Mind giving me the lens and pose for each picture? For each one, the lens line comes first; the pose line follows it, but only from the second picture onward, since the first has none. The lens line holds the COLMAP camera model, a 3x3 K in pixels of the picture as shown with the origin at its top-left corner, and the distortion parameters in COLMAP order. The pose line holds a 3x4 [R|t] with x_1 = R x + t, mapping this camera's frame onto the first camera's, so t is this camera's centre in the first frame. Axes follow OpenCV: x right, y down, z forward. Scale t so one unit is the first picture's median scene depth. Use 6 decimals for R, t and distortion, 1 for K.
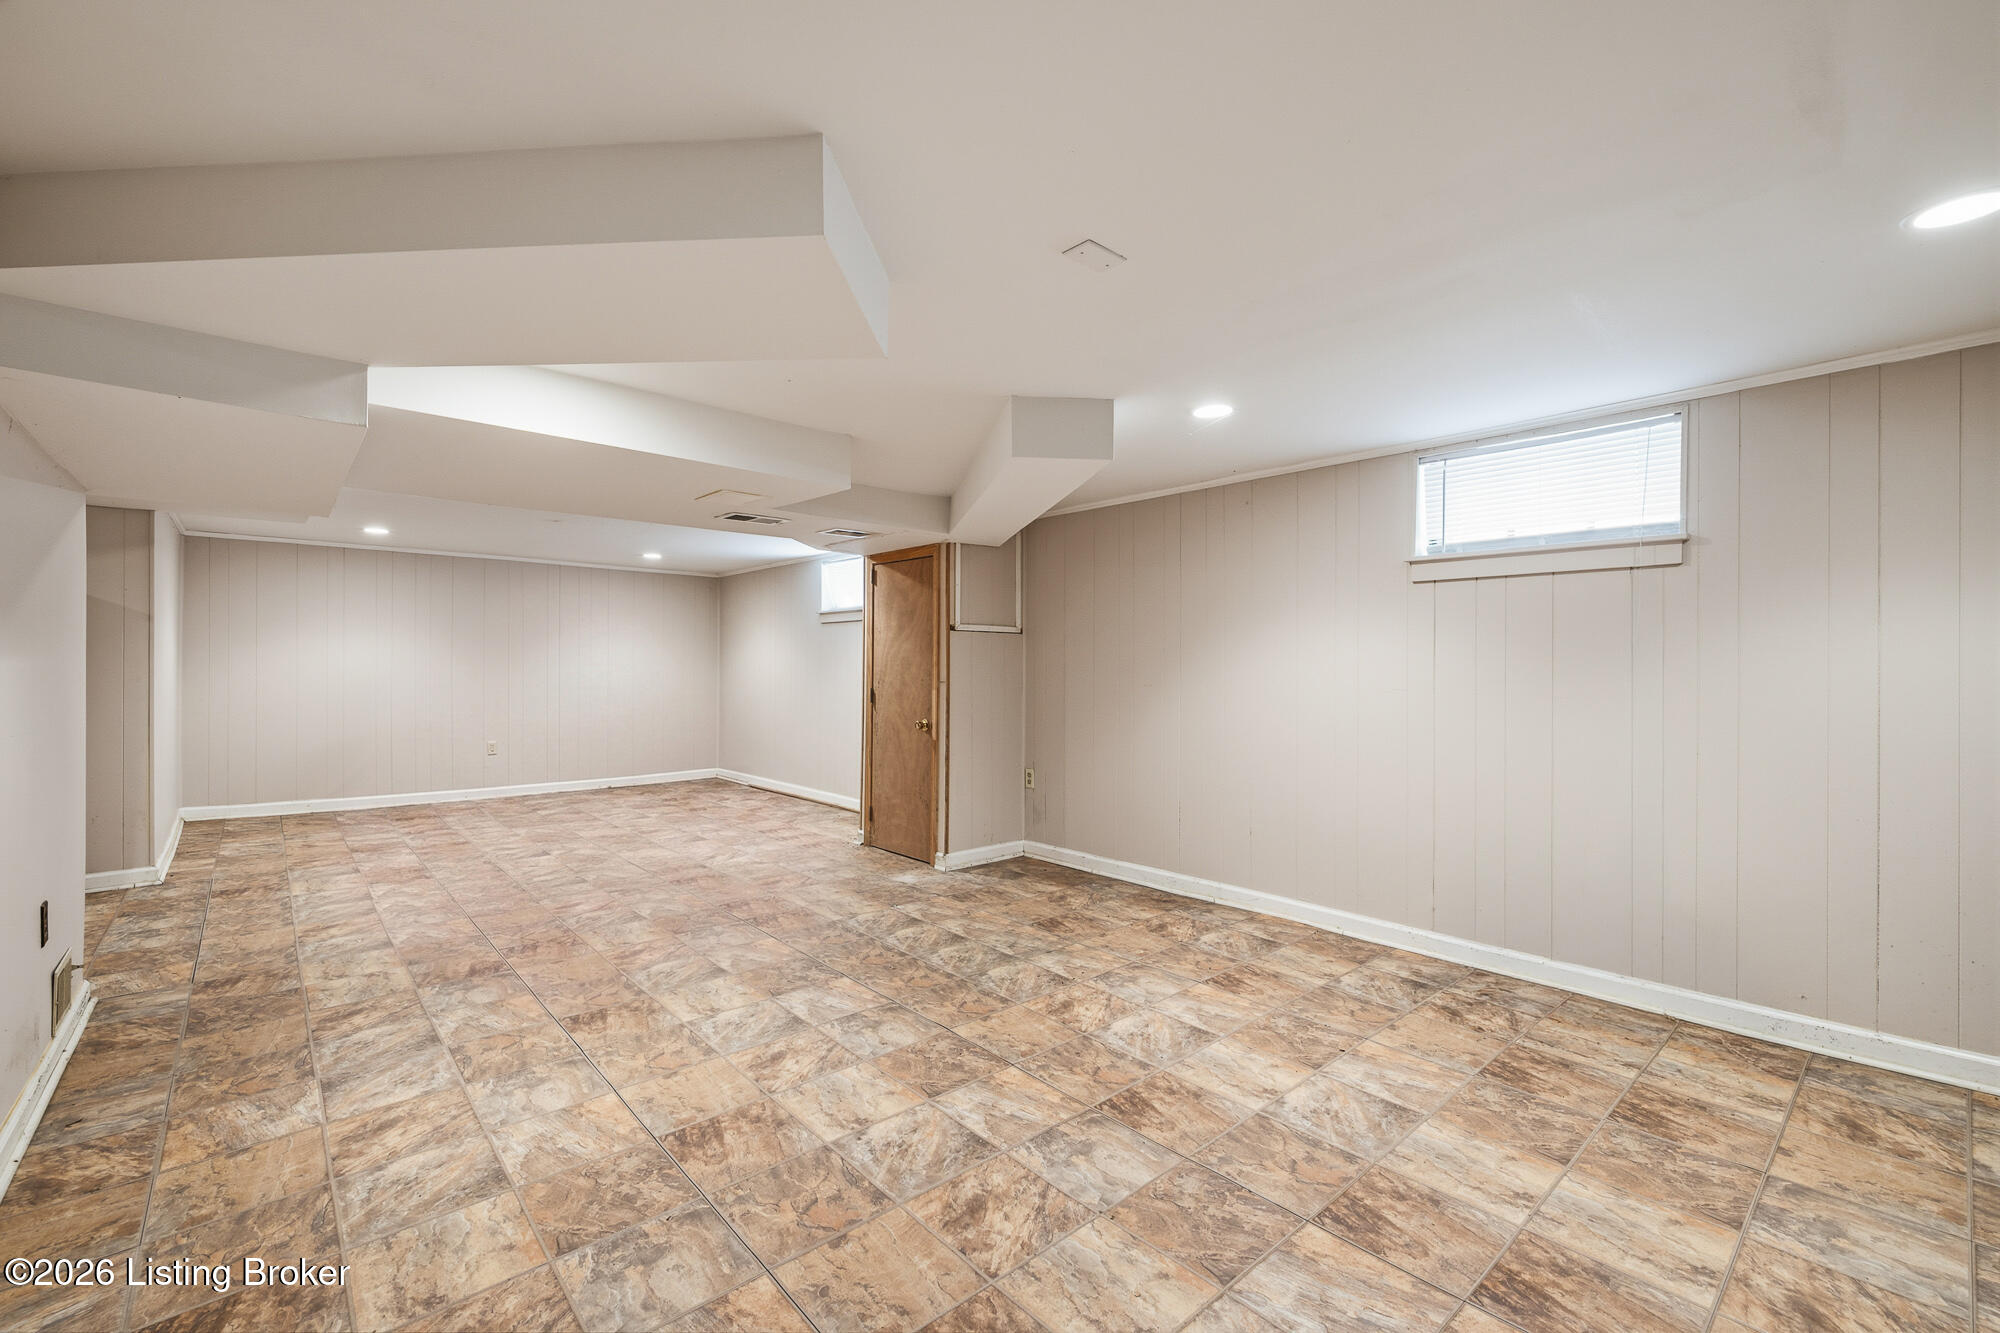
lens RADIAL K [[814.2, 0, 992.9], [0, 814.2, 679.4], [0, 0, 1]] dist [-0.014190, -0.000370]
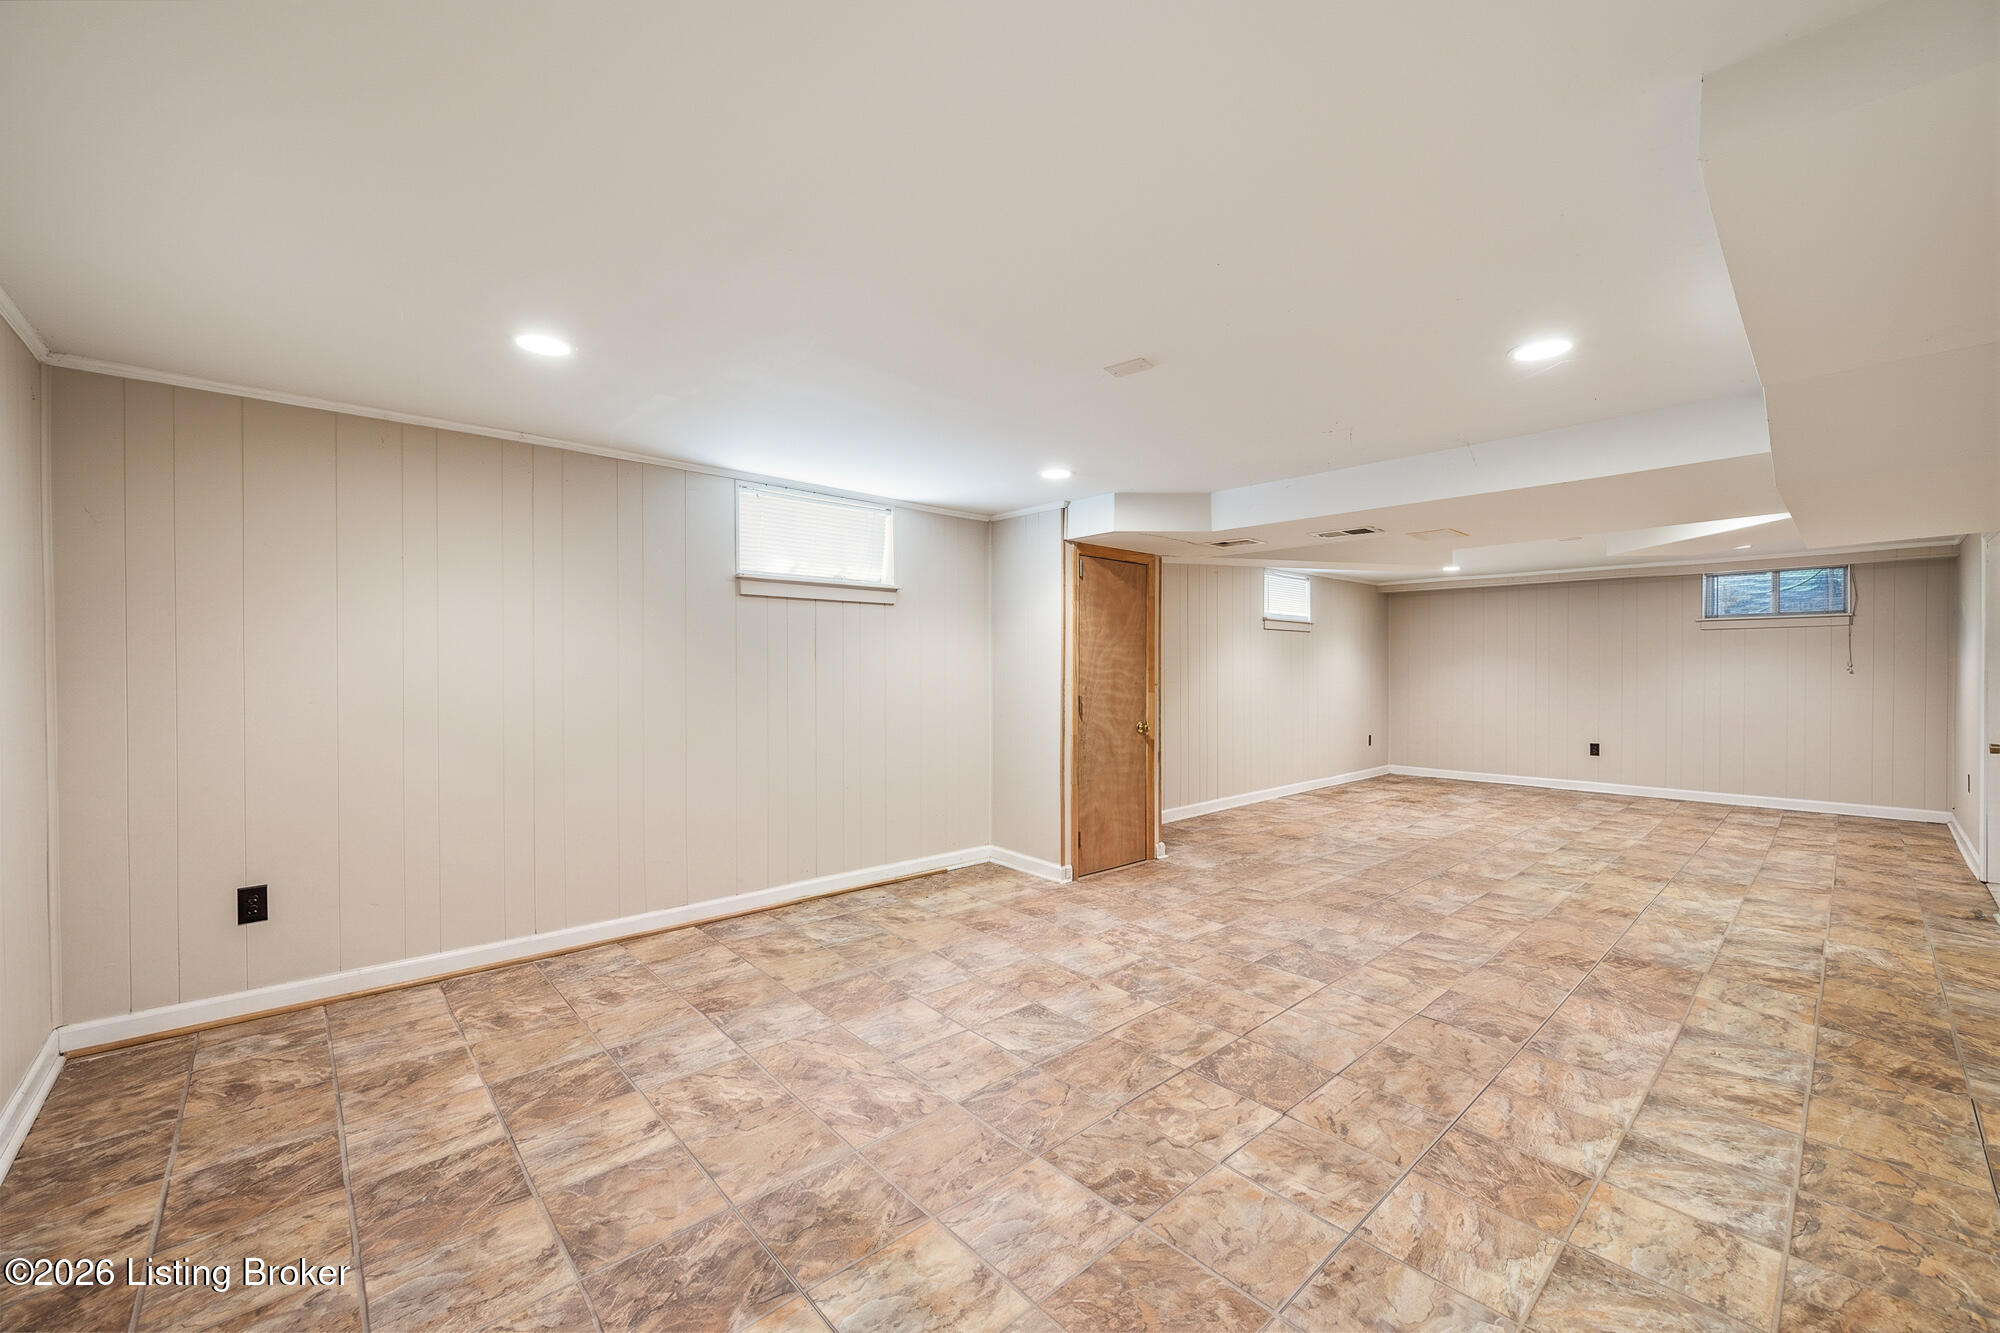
lens RADIAL K [[782.7, 0, 991.5], [0, 782.7, 658.5], [0, 0, 1]] dist [-0.002441, -0.000413]
pose [[0.007870, 0.006524, 0.999948, -1.686936], [0.011052, 0.999917, -0.006611, -0.040066], [-0.999908, 0.011103, 0.007797, 1.852240]]
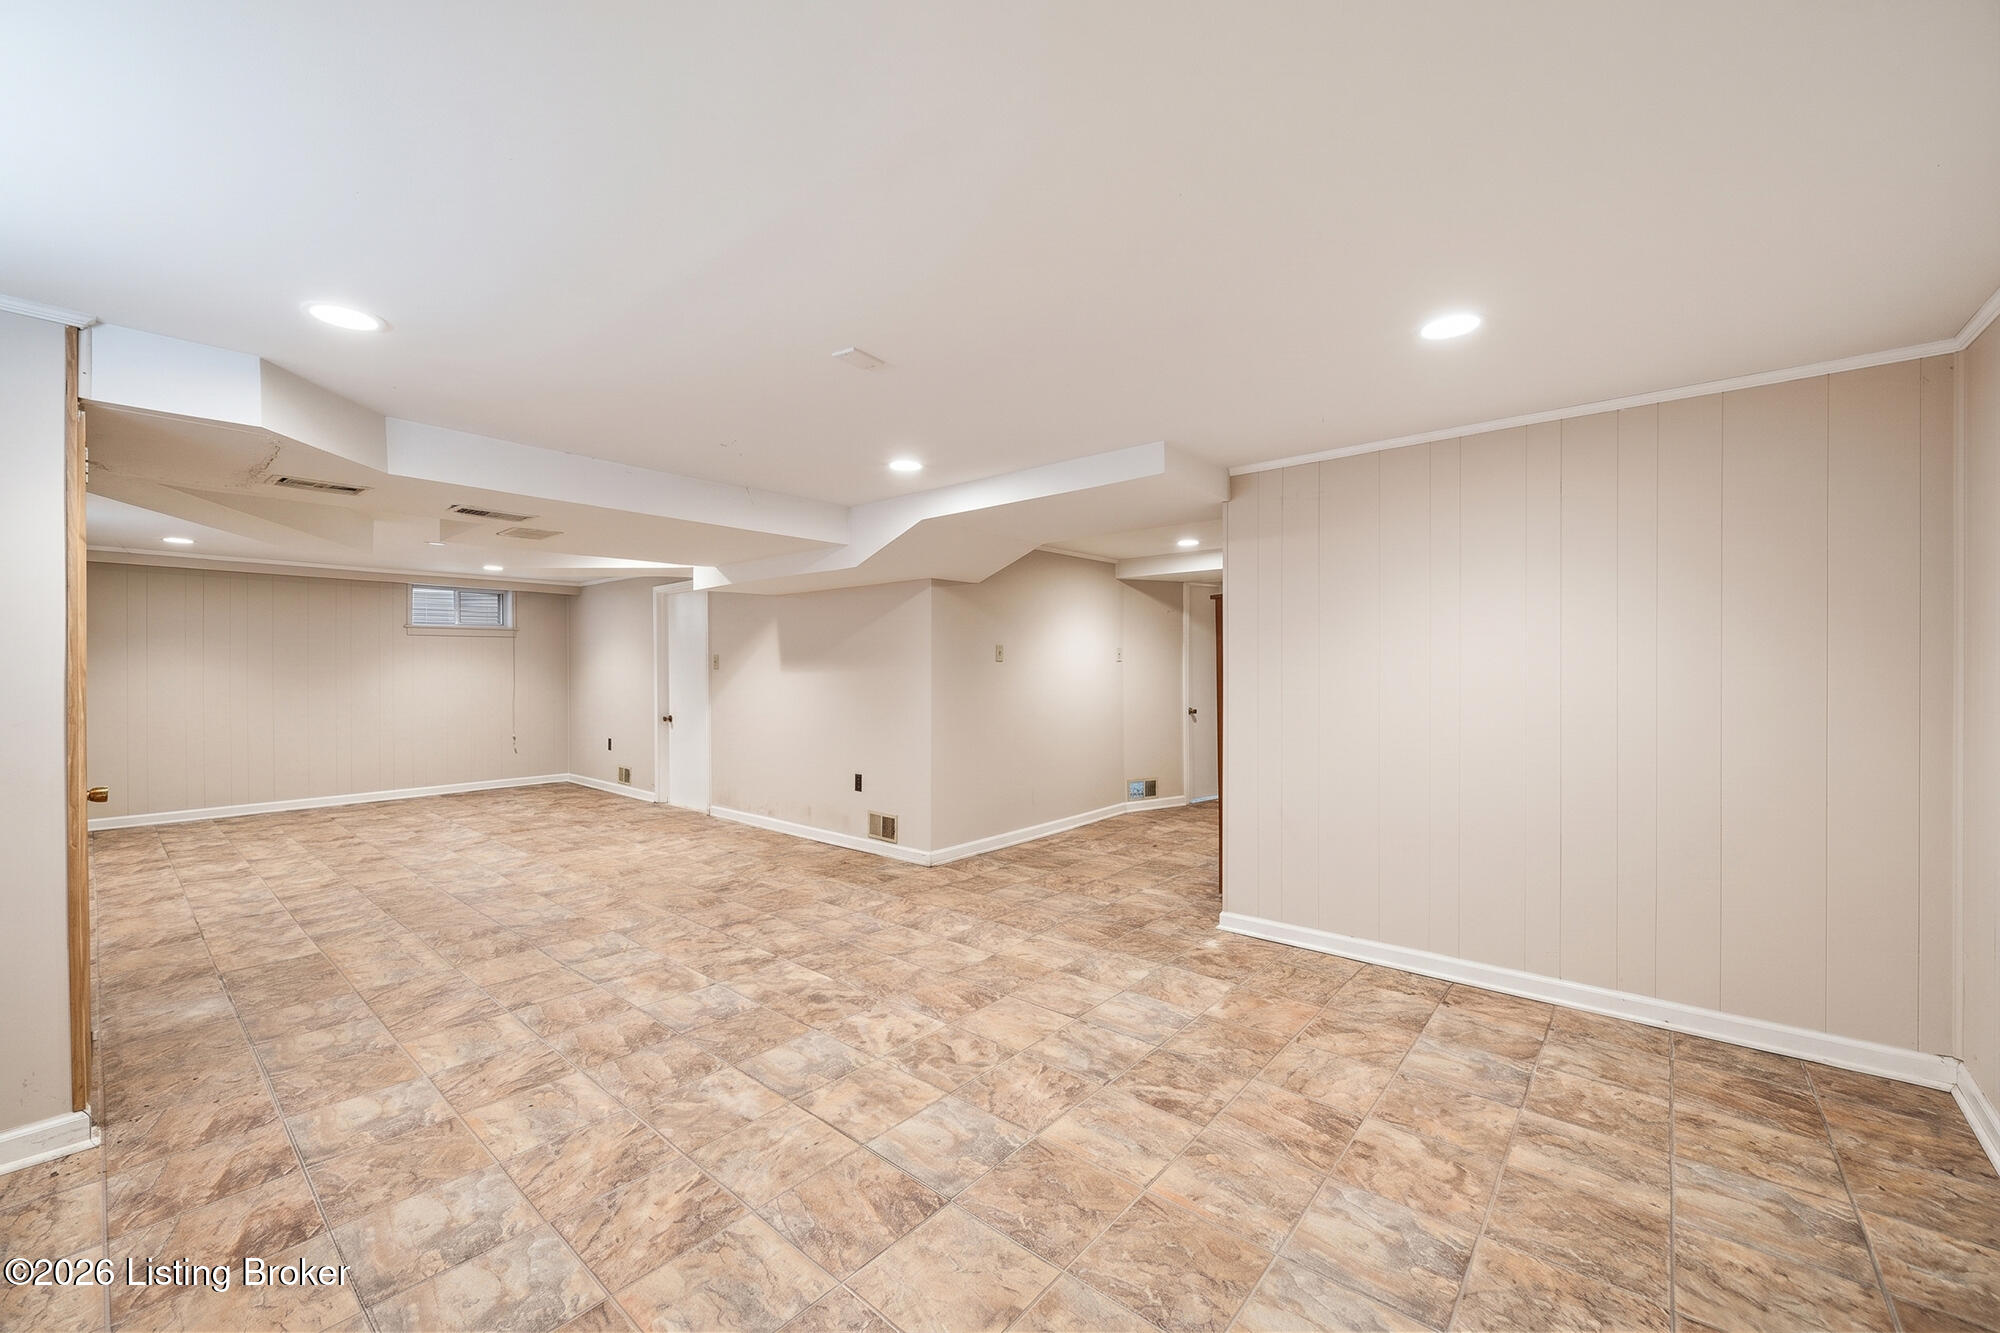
lens RADIAL K [[782.7, 0, 1000.2], [0, 782.7, 666.3], [0, 0, 1]] dist [-0.002441, -0.000413]
pose [[-0.992196, 0.003373, -0.124645, -0.955417], [0.002406, 0.999966, 0.007902, -0.043654], [0.124667, 0.007540, -0.992170, 2.460456]]
